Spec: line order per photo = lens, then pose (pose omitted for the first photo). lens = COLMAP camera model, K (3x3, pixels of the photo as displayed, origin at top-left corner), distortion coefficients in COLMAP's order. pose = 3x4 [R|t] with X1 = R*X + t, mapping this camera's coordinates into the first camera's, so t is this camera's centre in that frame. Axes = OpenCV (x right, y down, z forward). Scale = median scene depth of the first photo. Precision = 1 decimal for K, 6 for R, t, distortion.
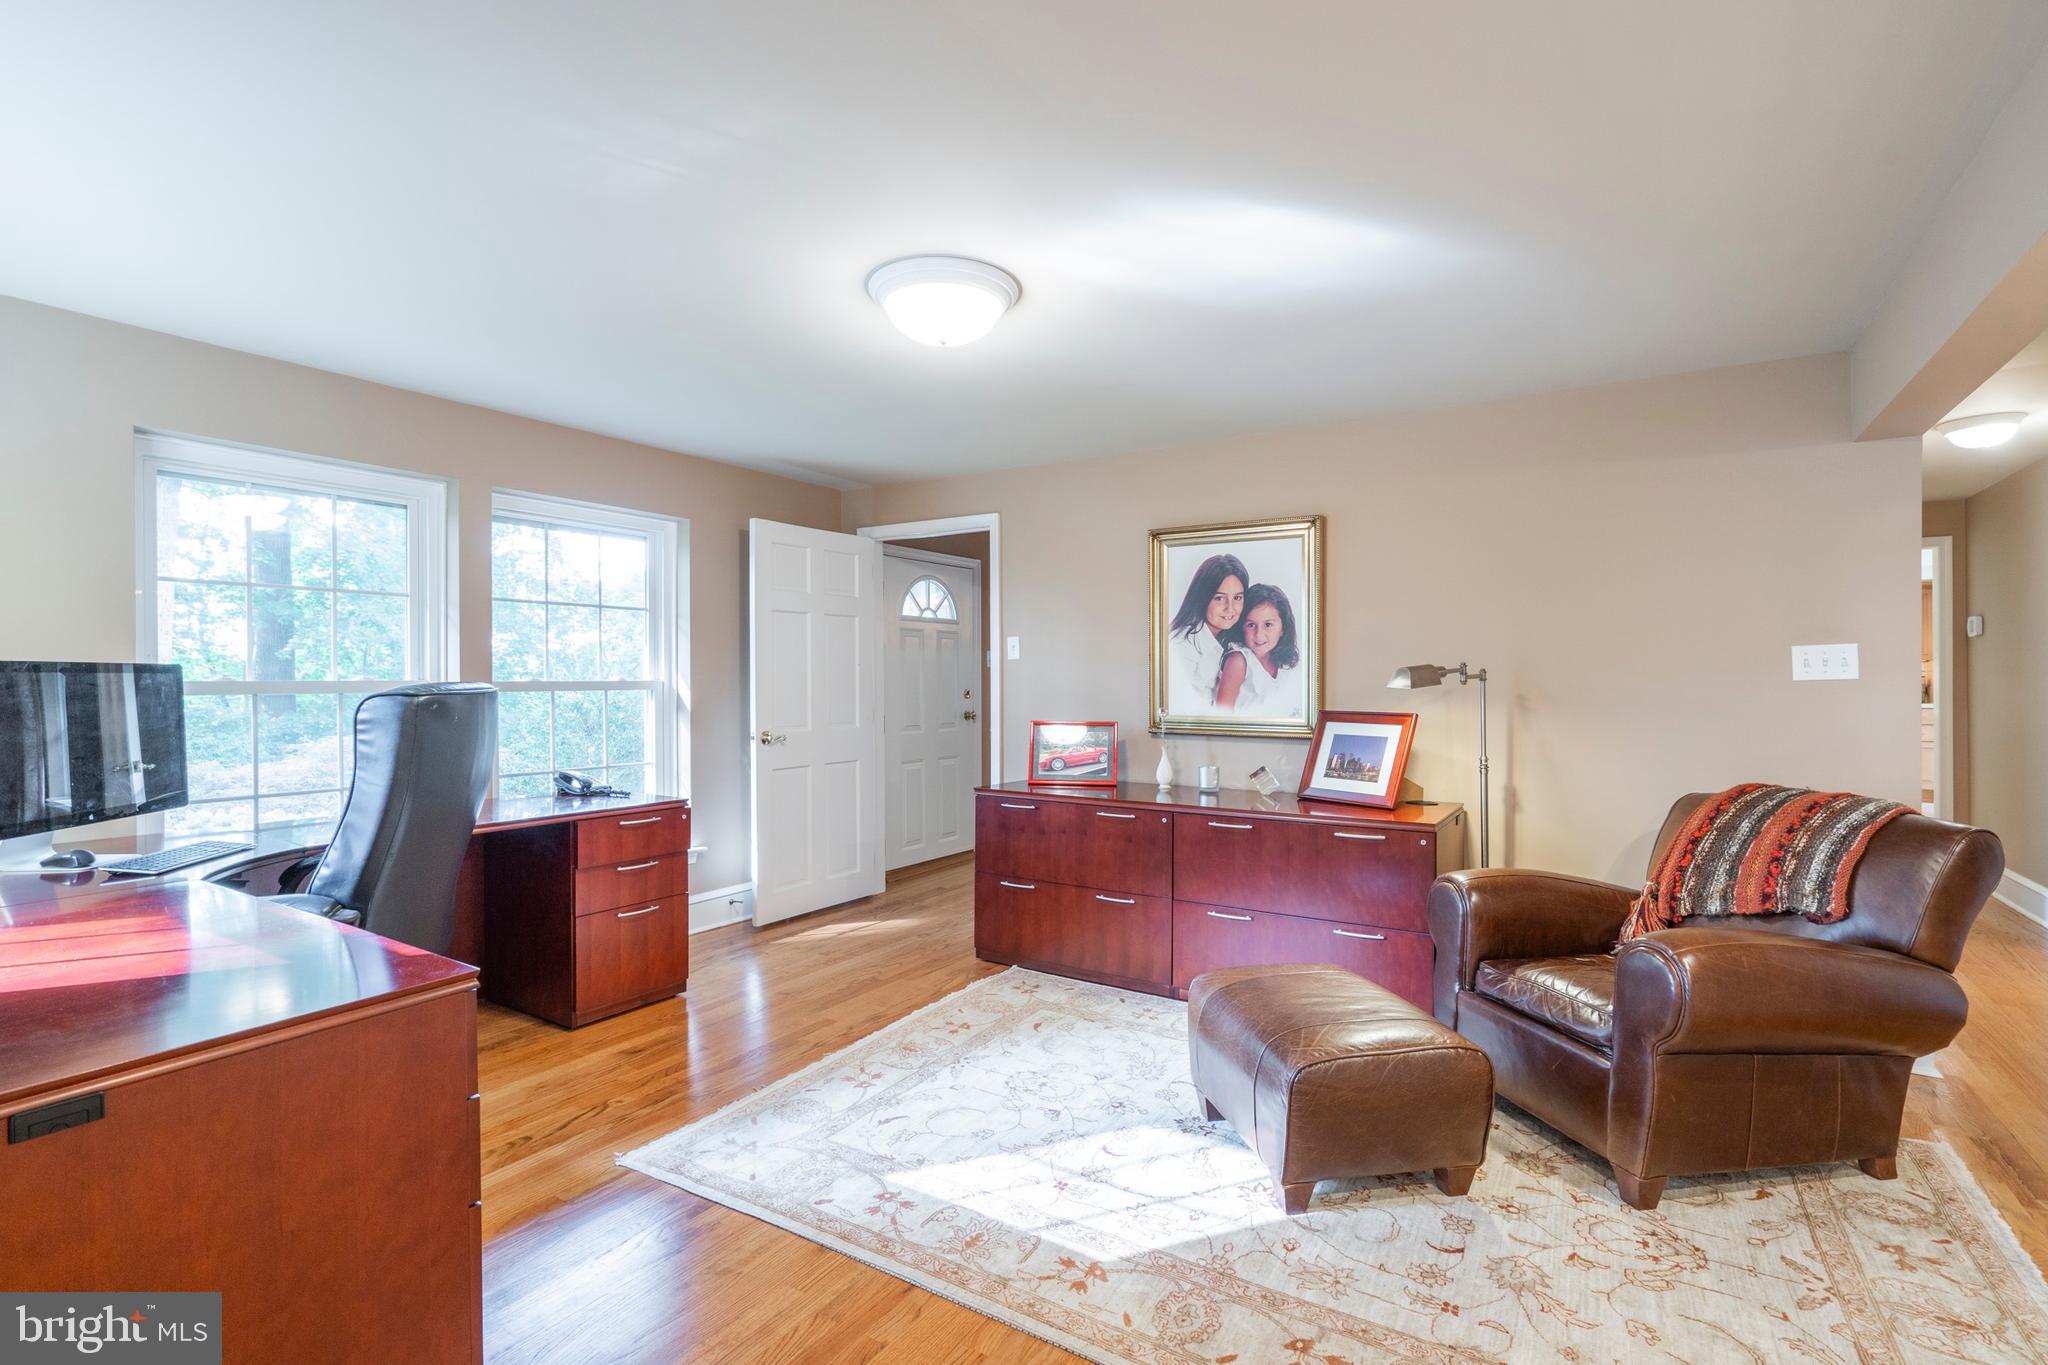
lens RADIAL K [[945.4, 0, 1039.1], [0, 945.4, 688.2], [0, 0, 1]] dist [-0.007015, 0.000514]
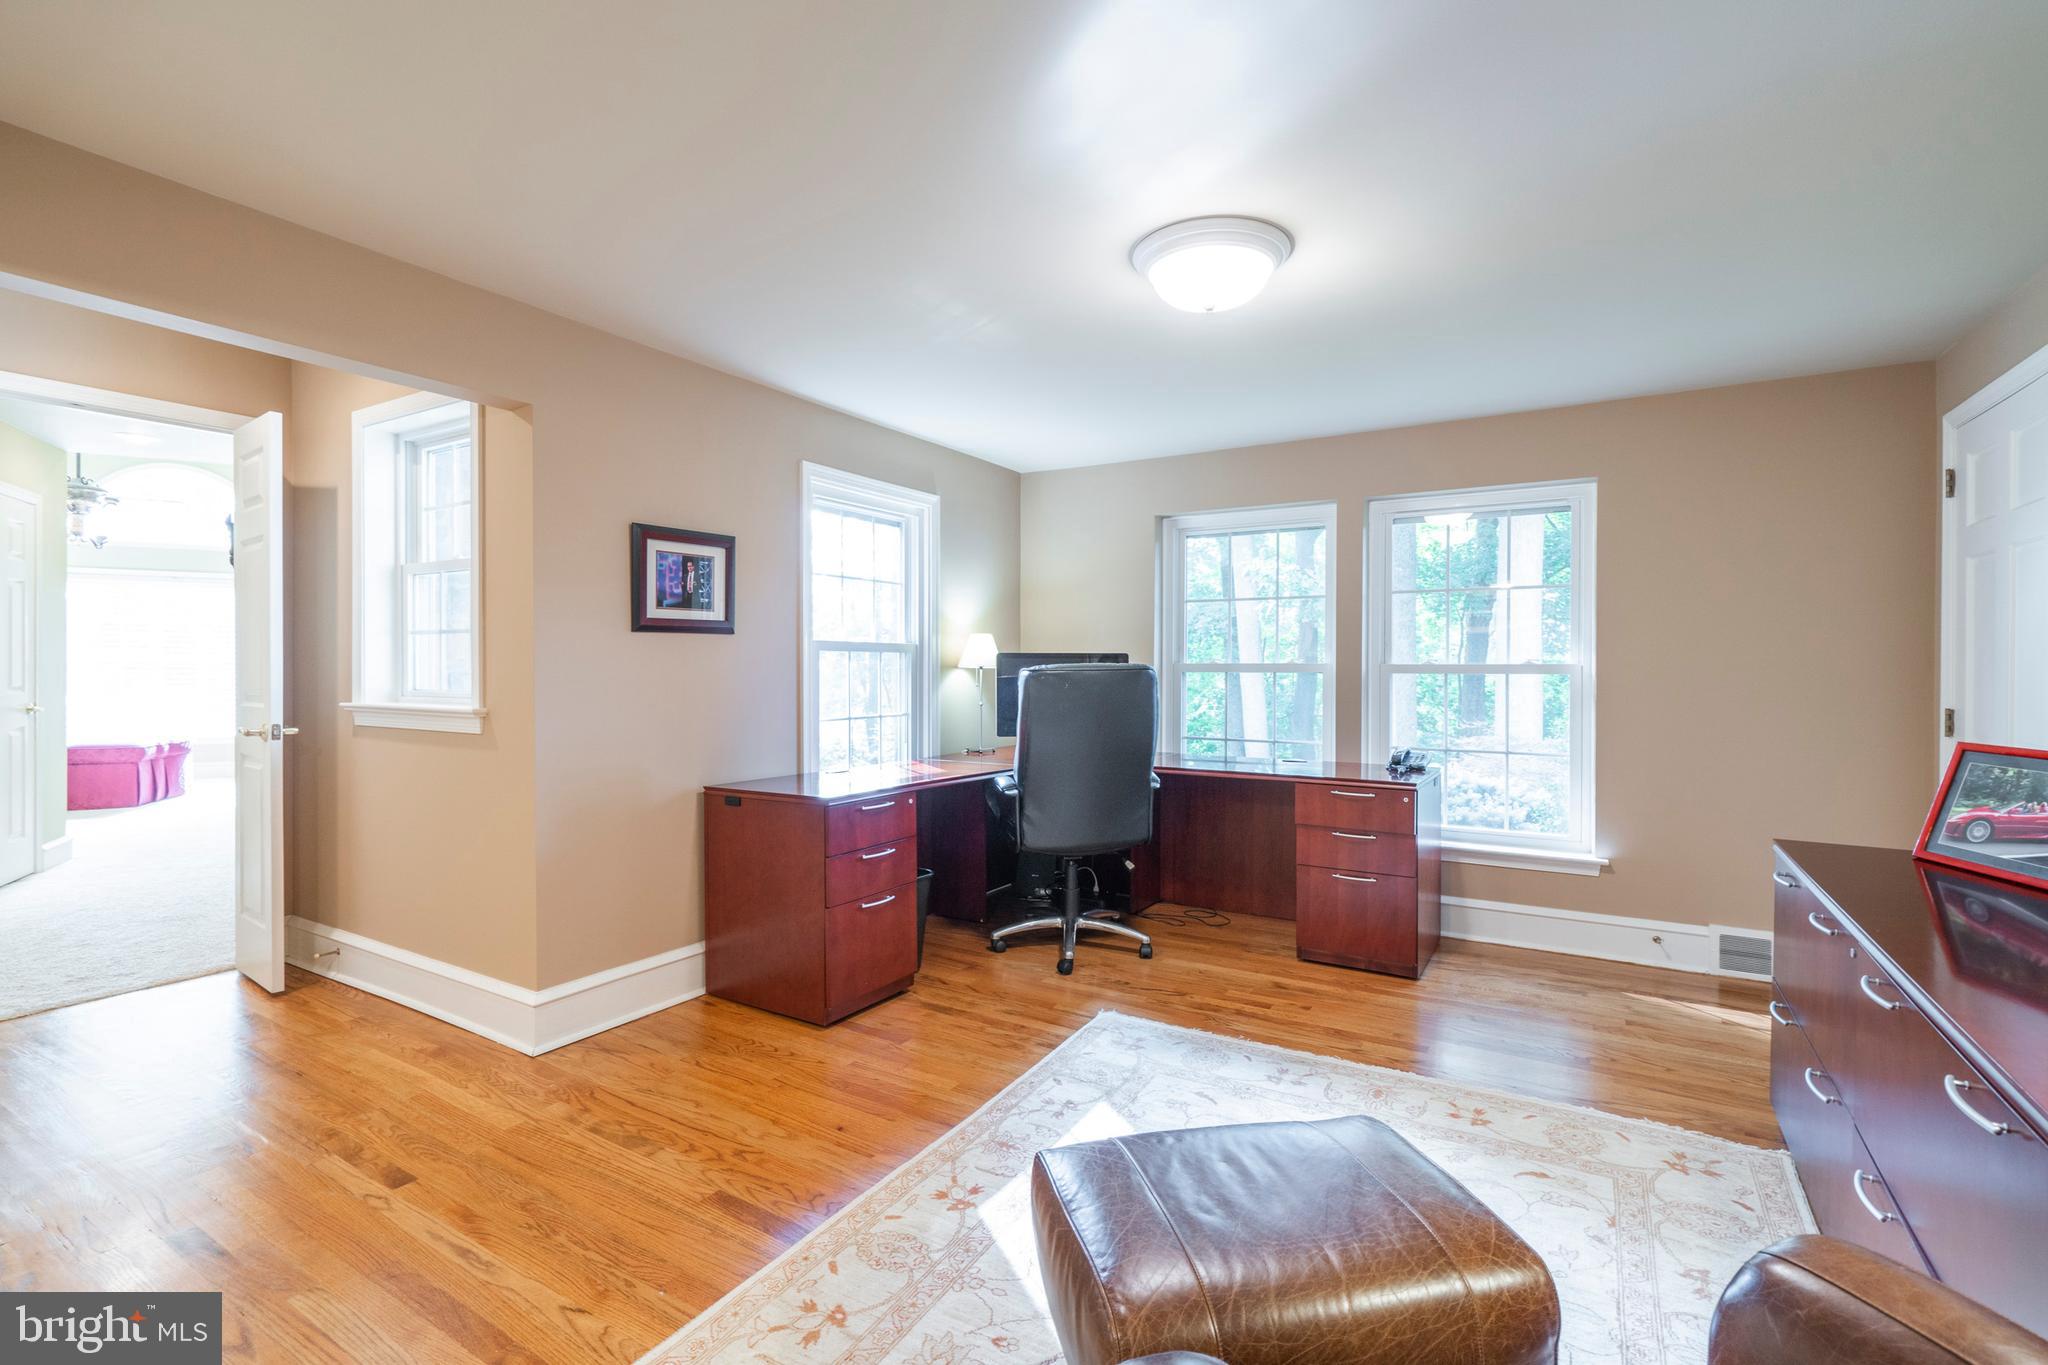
lens RADIAL K [[945.4, 0, 986.8], [0, 945.4, 675.7], [0, 0, 1]] dist [-0.007015, 0.000514]
pose [[-0.006787, 0.015081, -0.999863, 0.831585], [-0.014328, 0.999782, 0.015177, -0.003946], [0.999874, 0.014429, -0.006569, 0.754229]]
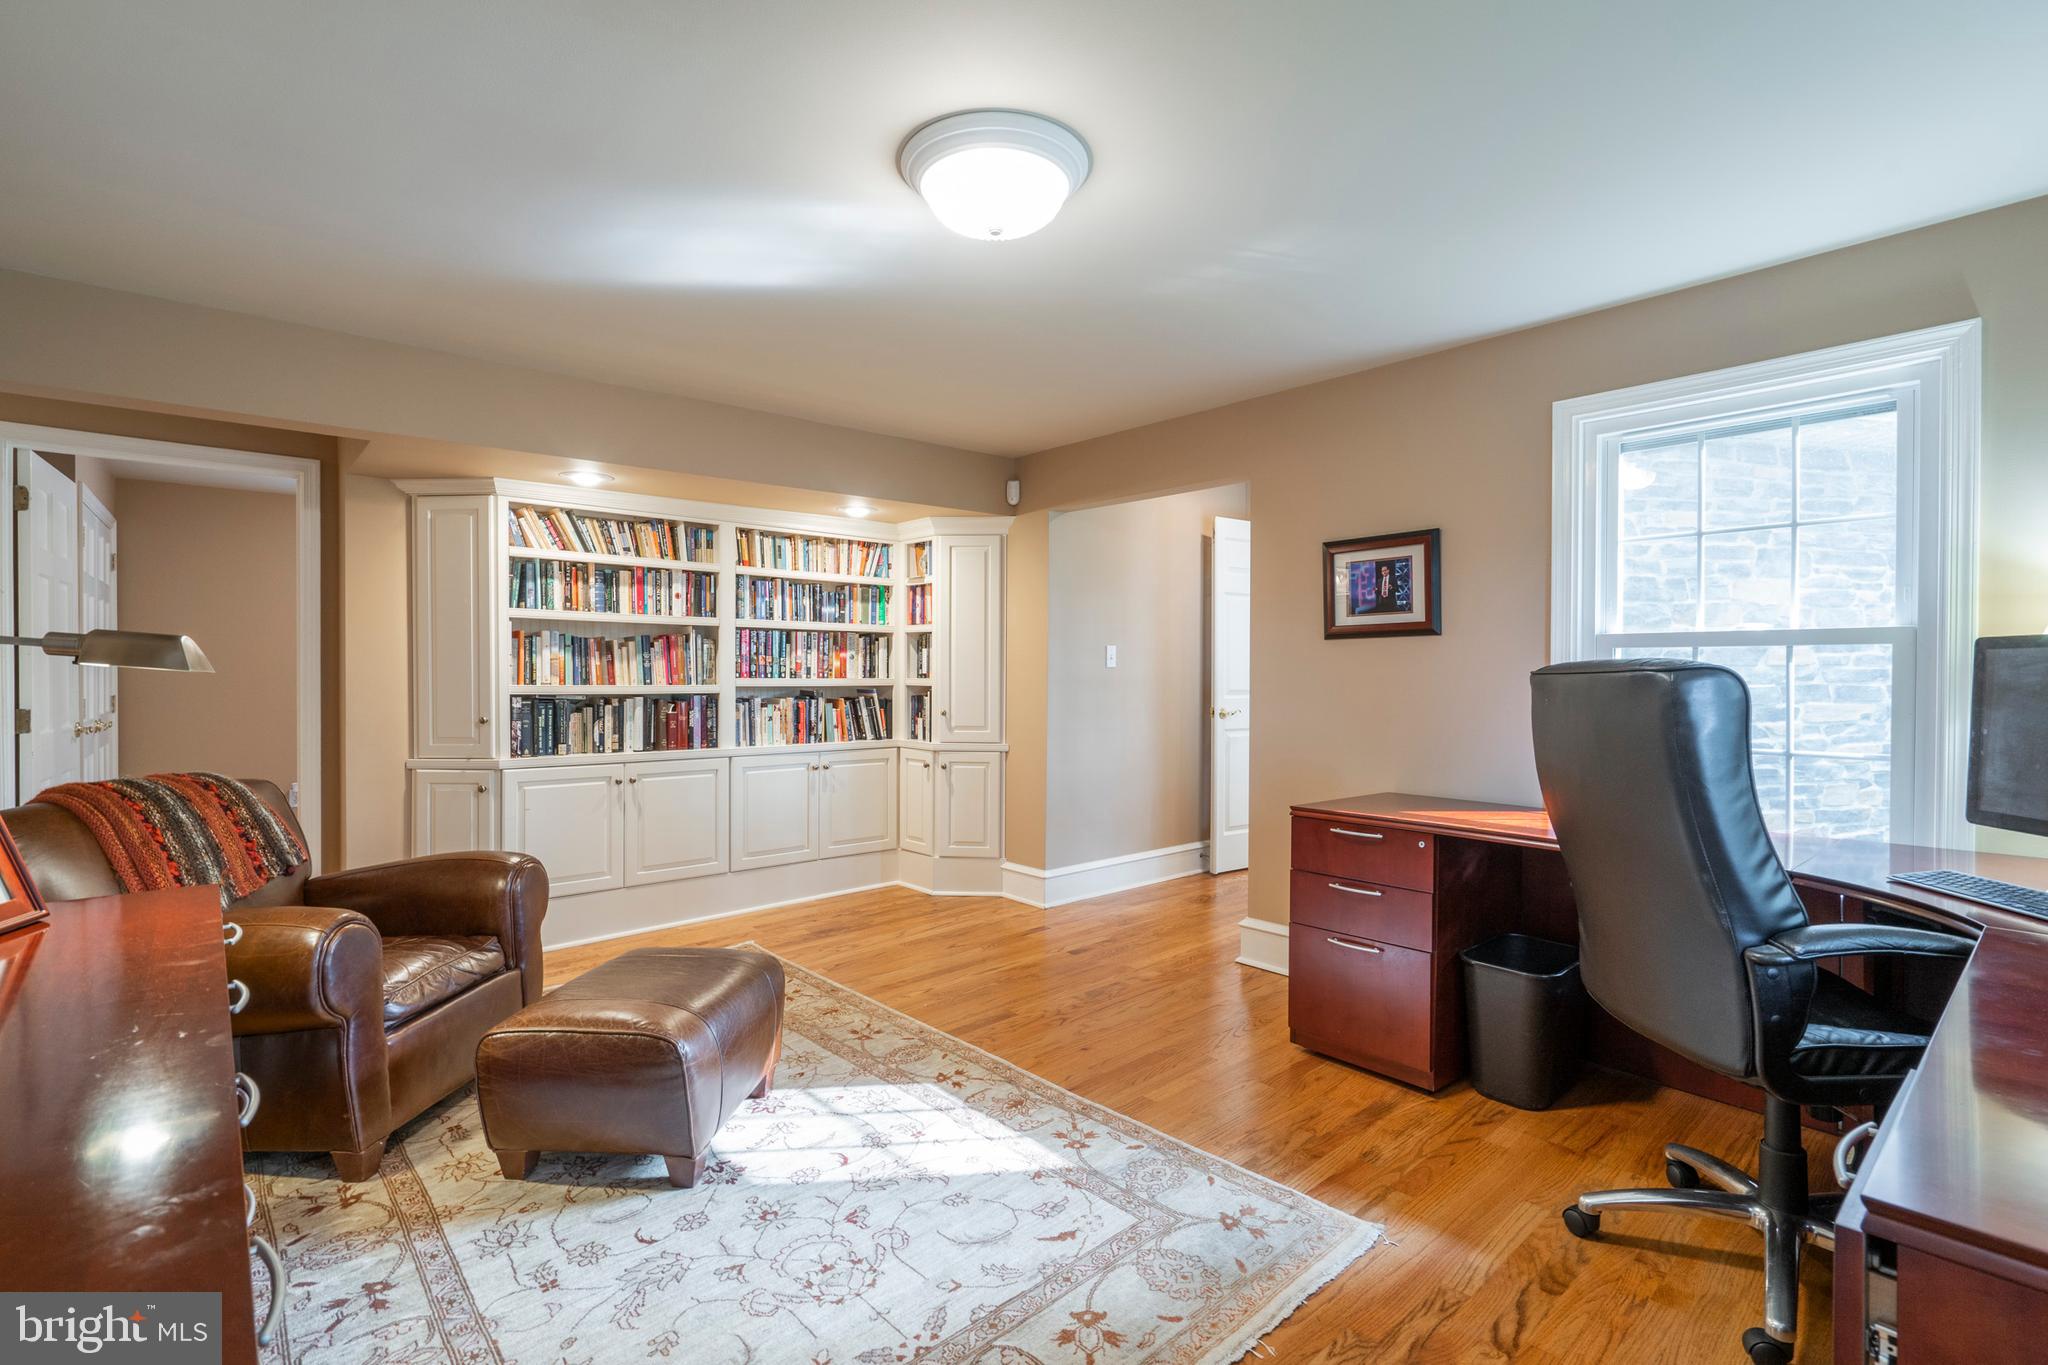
lens RADIAL K [[945.4, 0, 1039.2], [0, 945.4, 672.2], [0, 0, 1]] dist [-0.007015, 0.000514]
pose [[-0.962312, 0.005619, 0.271890, -0.347544], [0.009493, 0.999871, 0.012934, -0.009750], [-0.271783, 0.015027, -0.962241, 1.708576]]
